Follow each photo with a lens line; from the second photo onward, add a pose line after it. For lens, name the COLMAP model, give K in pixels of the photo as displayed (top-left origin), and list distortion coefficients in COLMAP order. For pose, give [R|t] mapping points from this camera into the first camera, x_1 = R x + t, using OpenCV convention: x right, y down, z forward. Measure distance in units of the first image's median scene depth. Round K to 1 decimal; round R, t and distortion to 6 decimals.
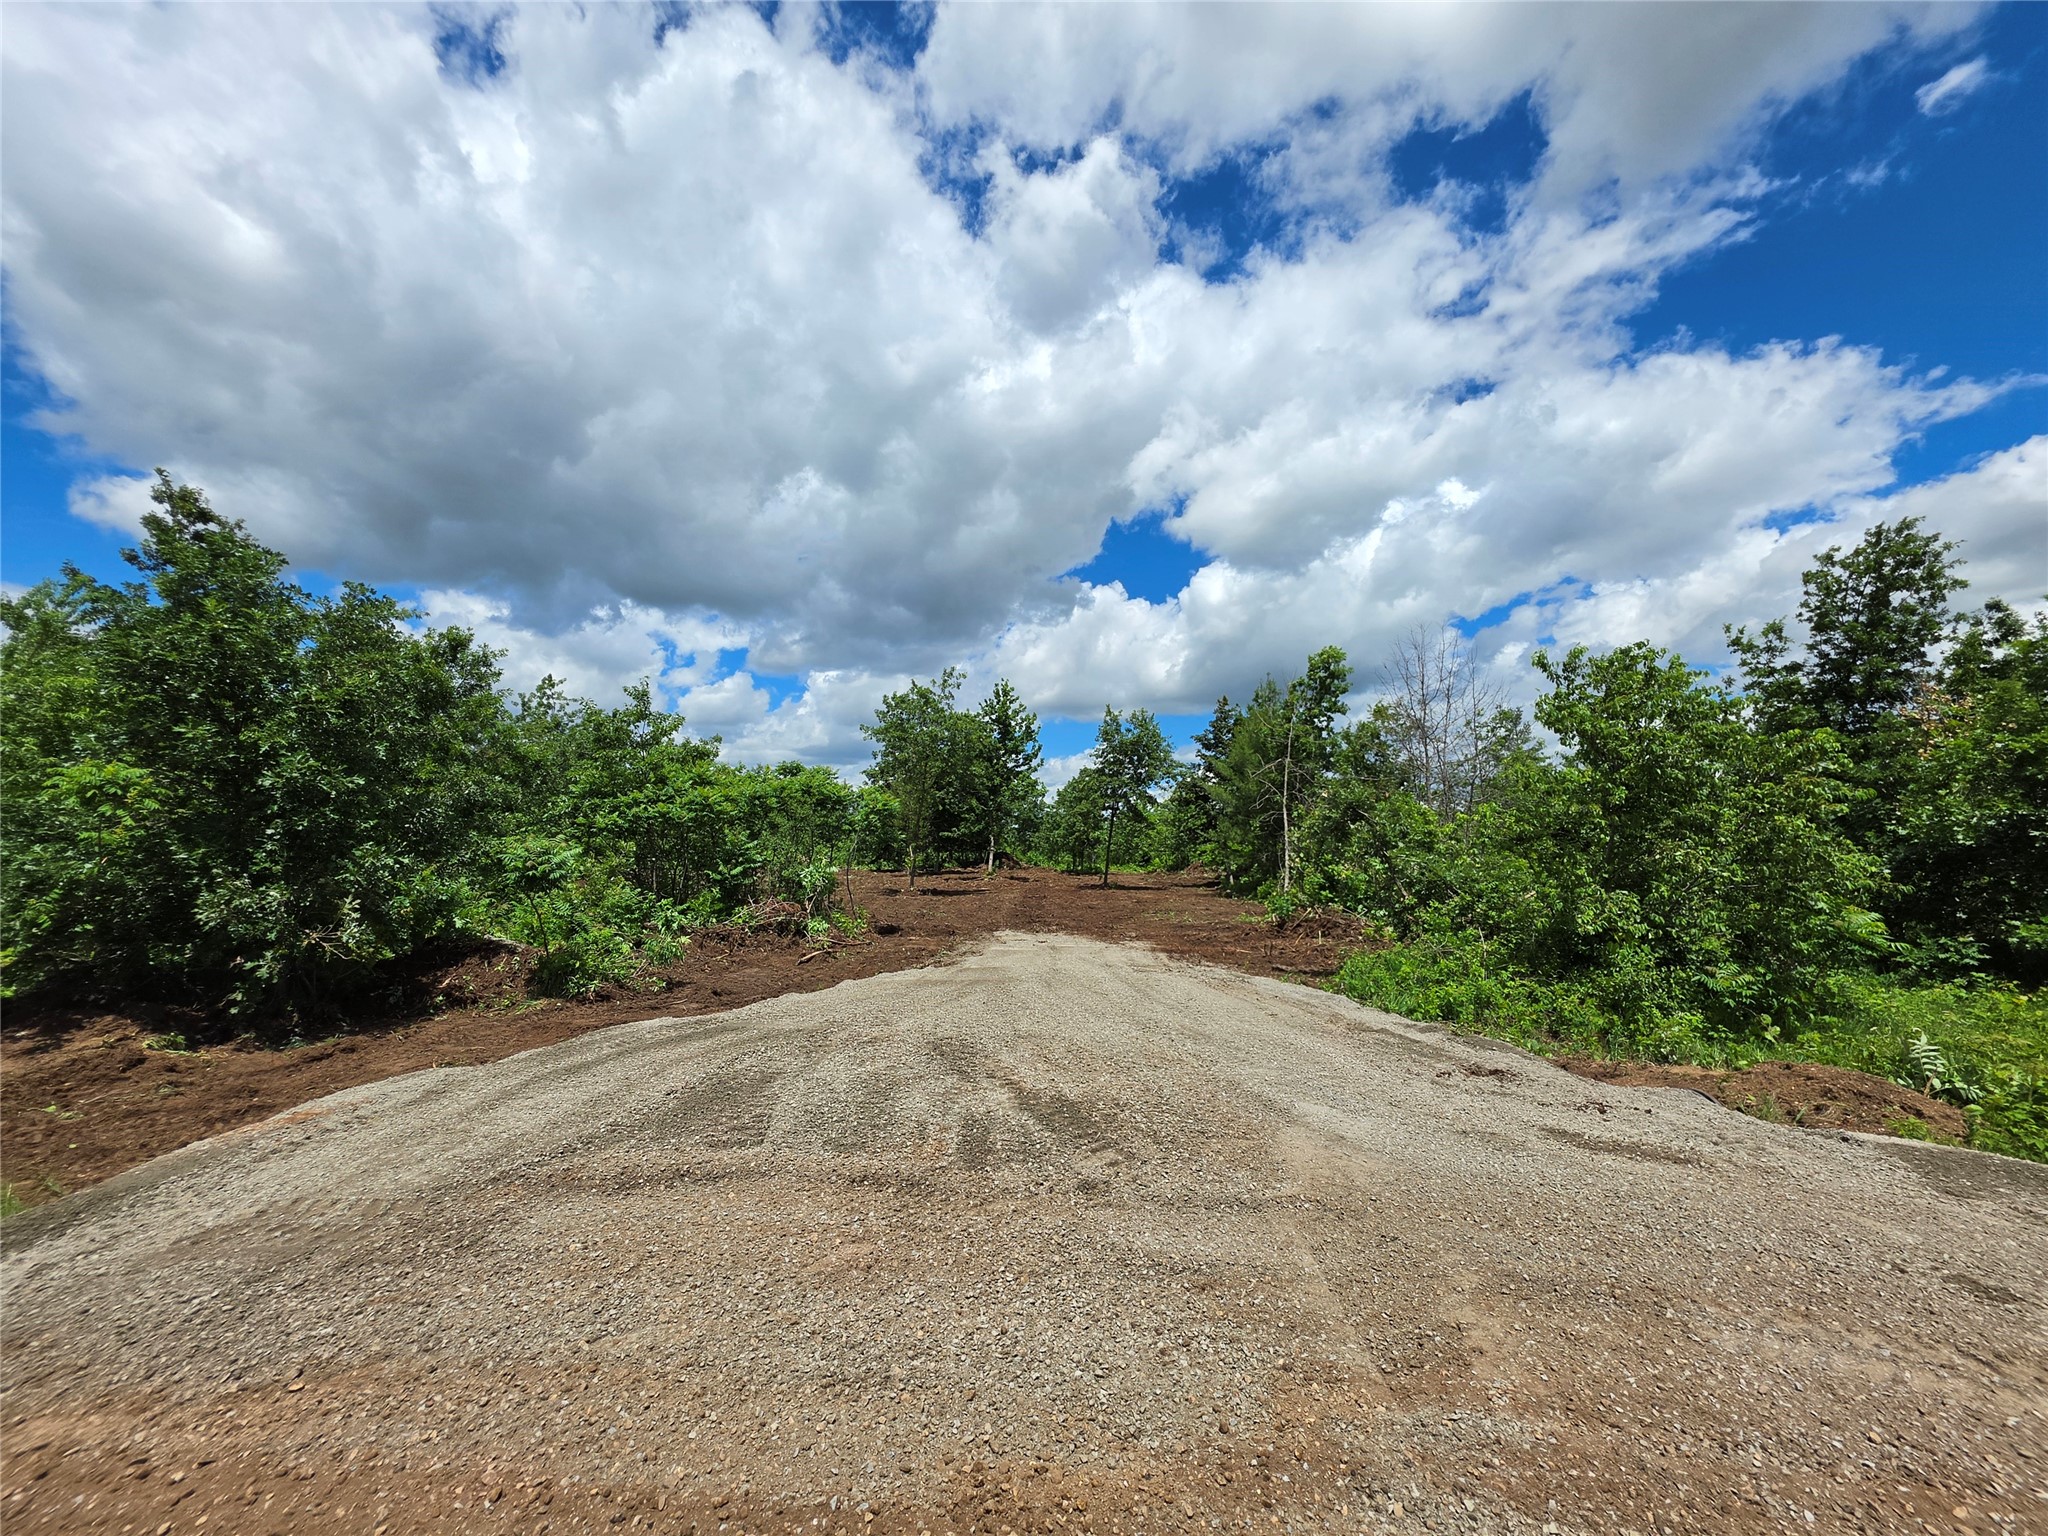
lens RADIAL K [[820.4, 0, 1018.2], [0, 820.4, 785.9], [0, 0, 1]] dist [0.000571, 0.000072]
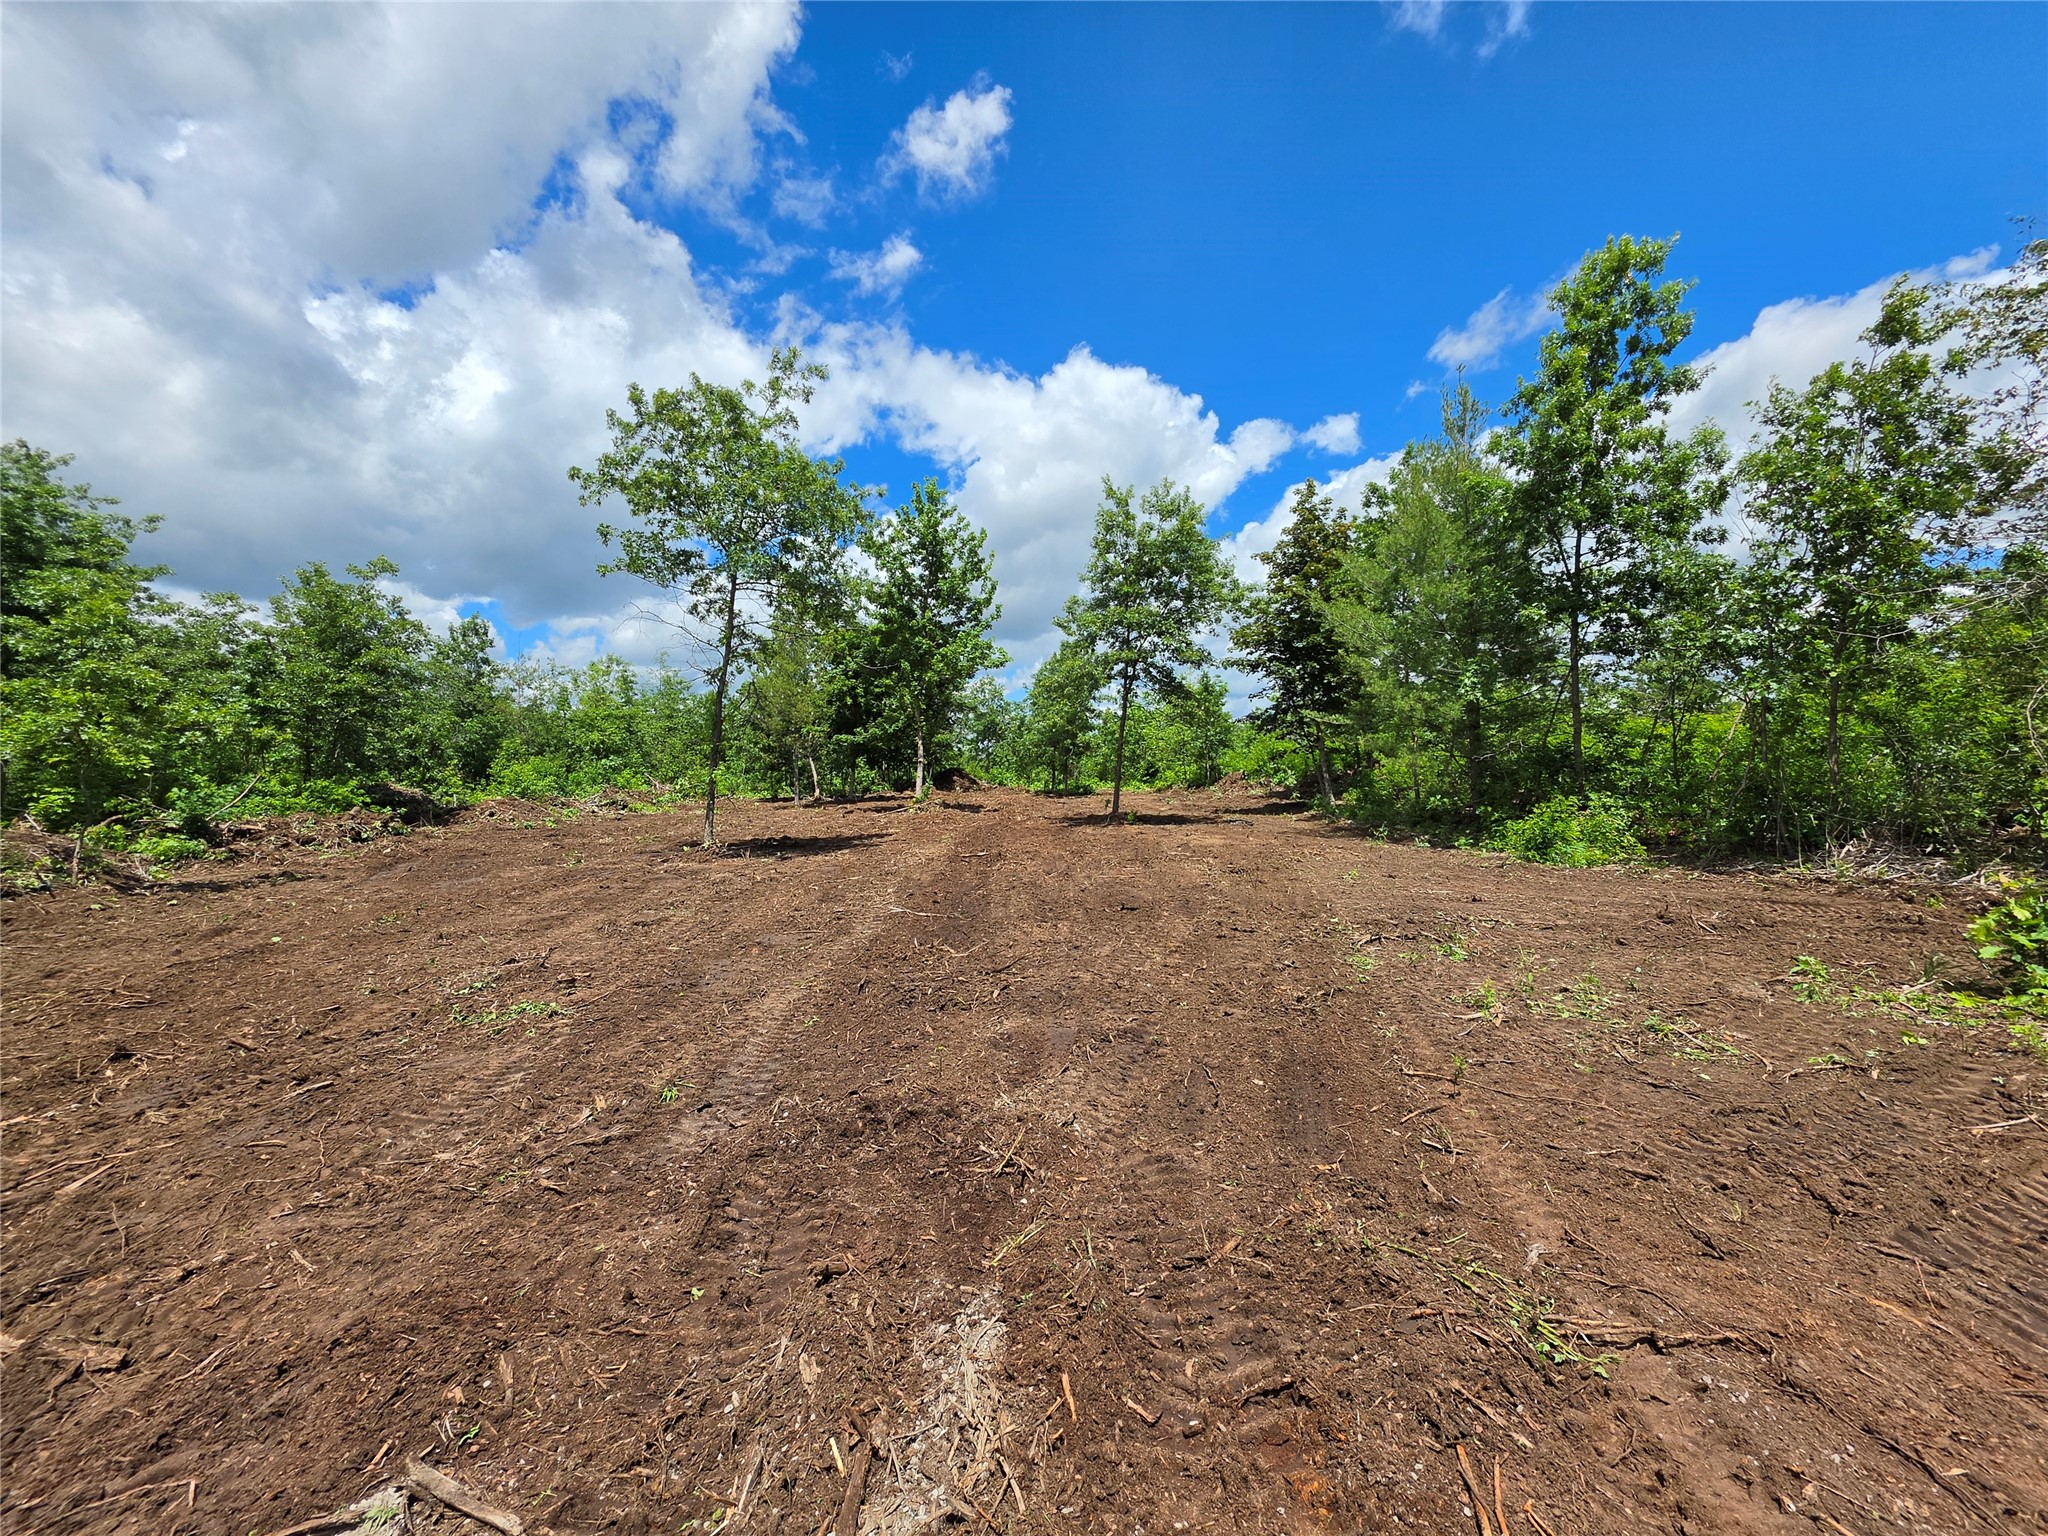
lens RADIAL K [[820.4, 0, 1018.2], [0, 820.4, 785.9], [0, 0, 1]] dist [0.000571, 0.000072]
pose [[0.999145, -0.030729, 0.027671, 0.022824], [0.027942, 0.994987, 0.096016, 0.038752], [-0.030483, -0.095161, 0.994995, 0.383170]]
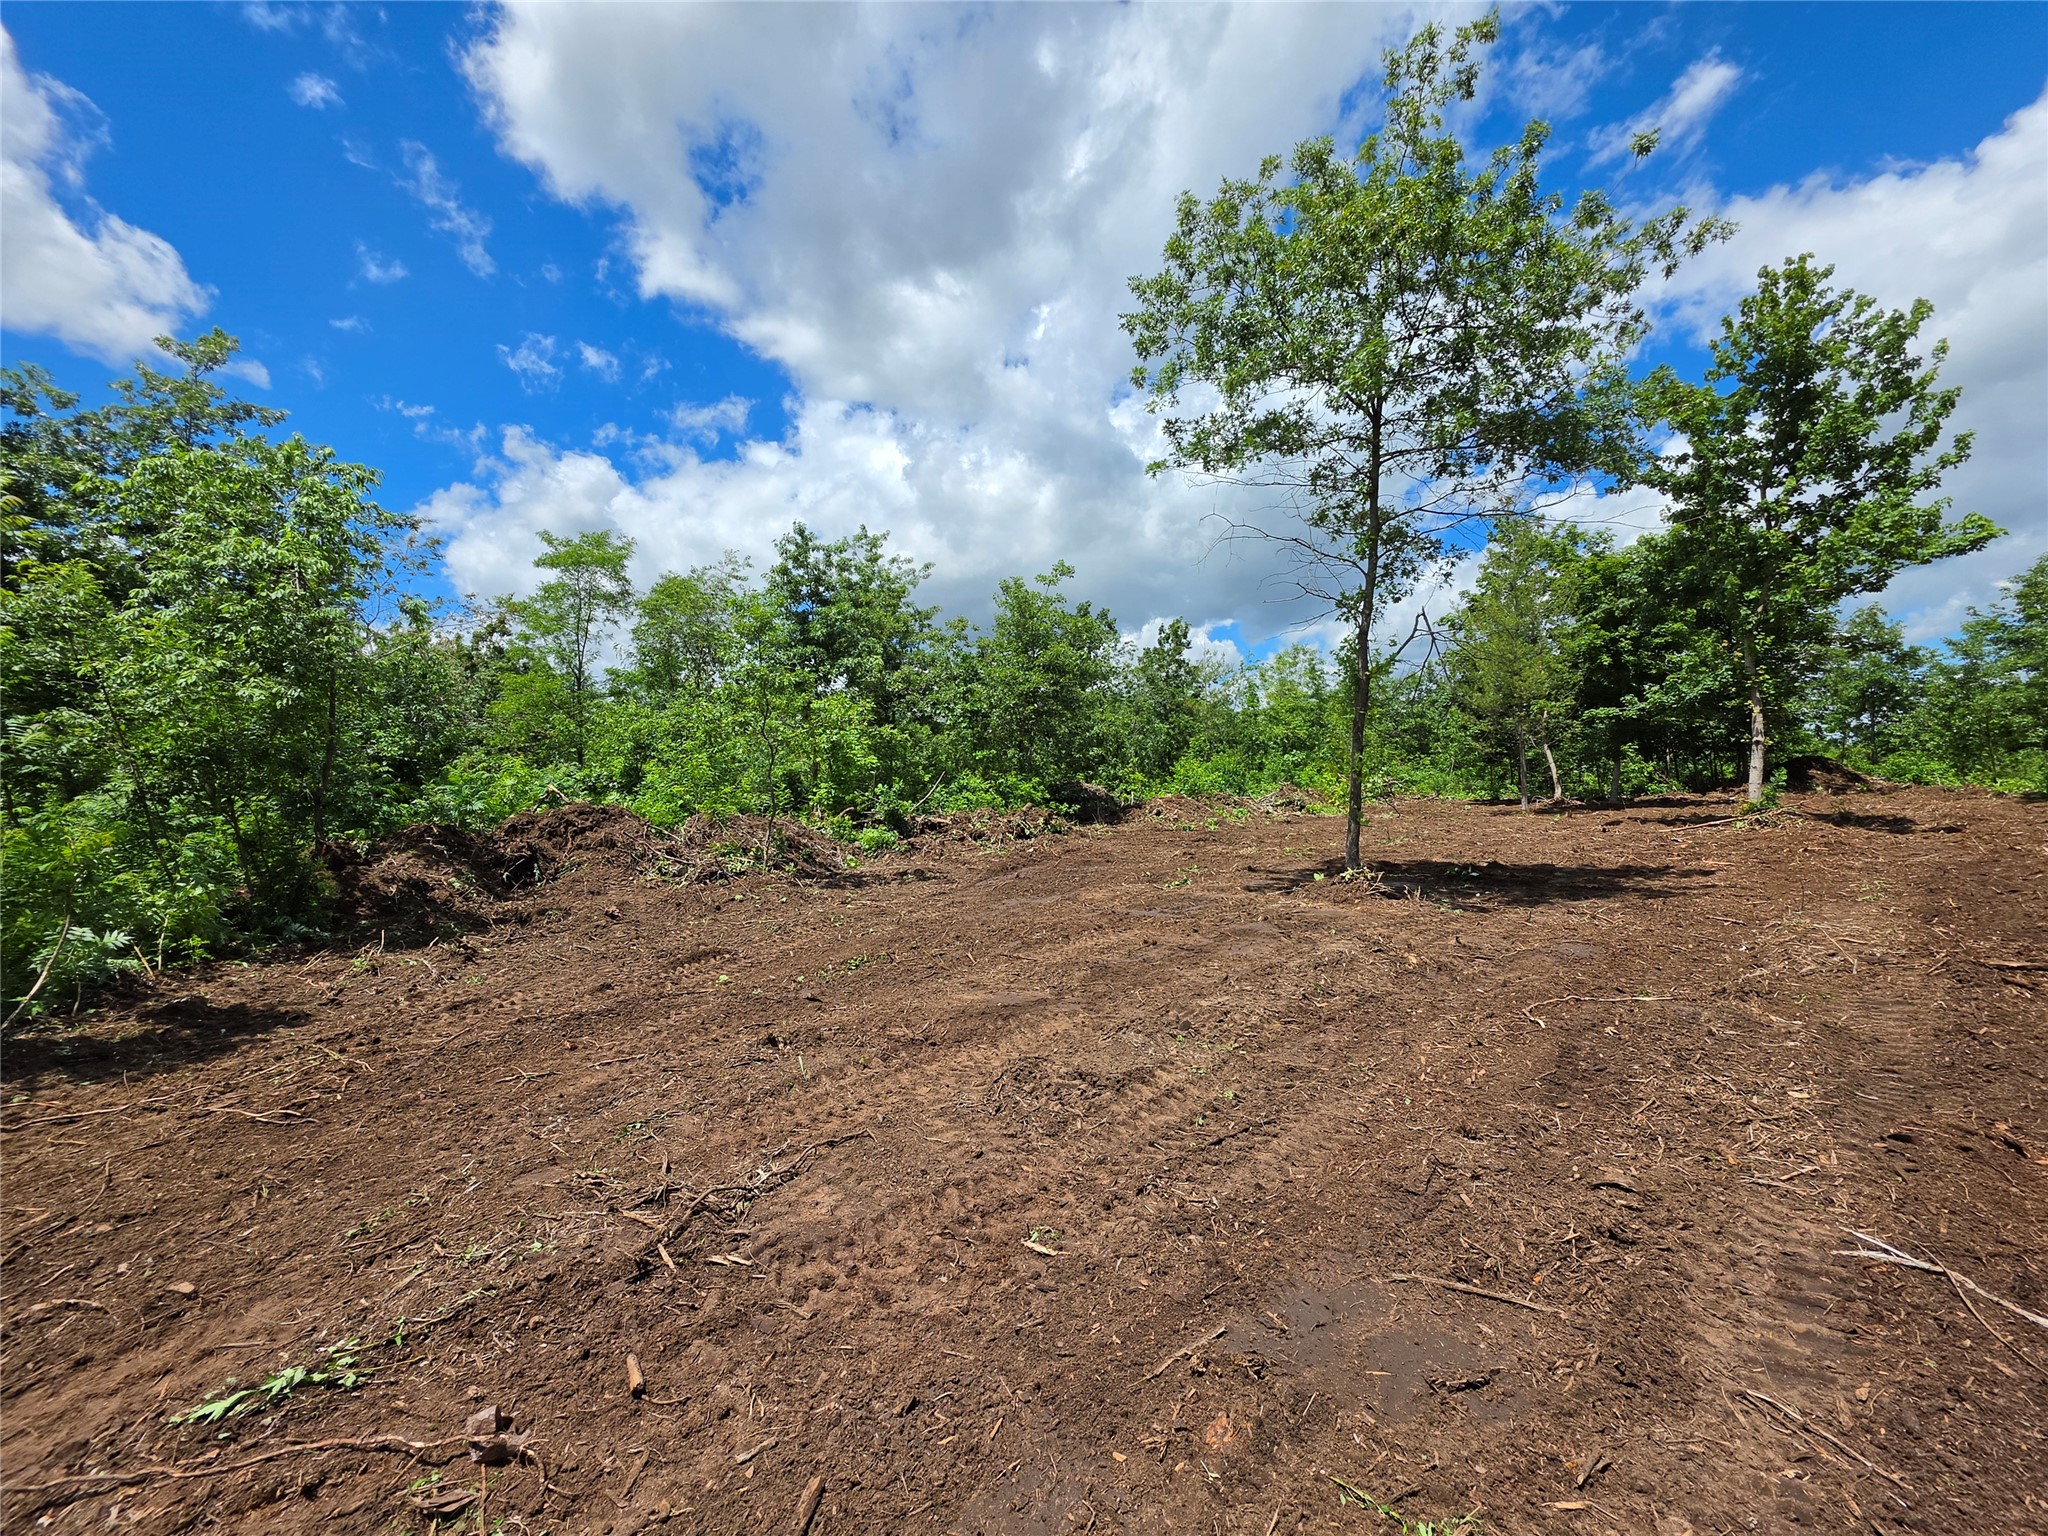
lens RADIAL K [[820.4, 0, 1018.2], [0, 820.4, 785.9], [0, 0, 1]] dist [0.000571, 0.000072]
pose [[0.699052, -0.028565, -0.714500, -0.001599], [0.088109, 0.995028, 0.046424, 0.050518], [0.709622, -0.095407, 0.698093, 0.504686]]
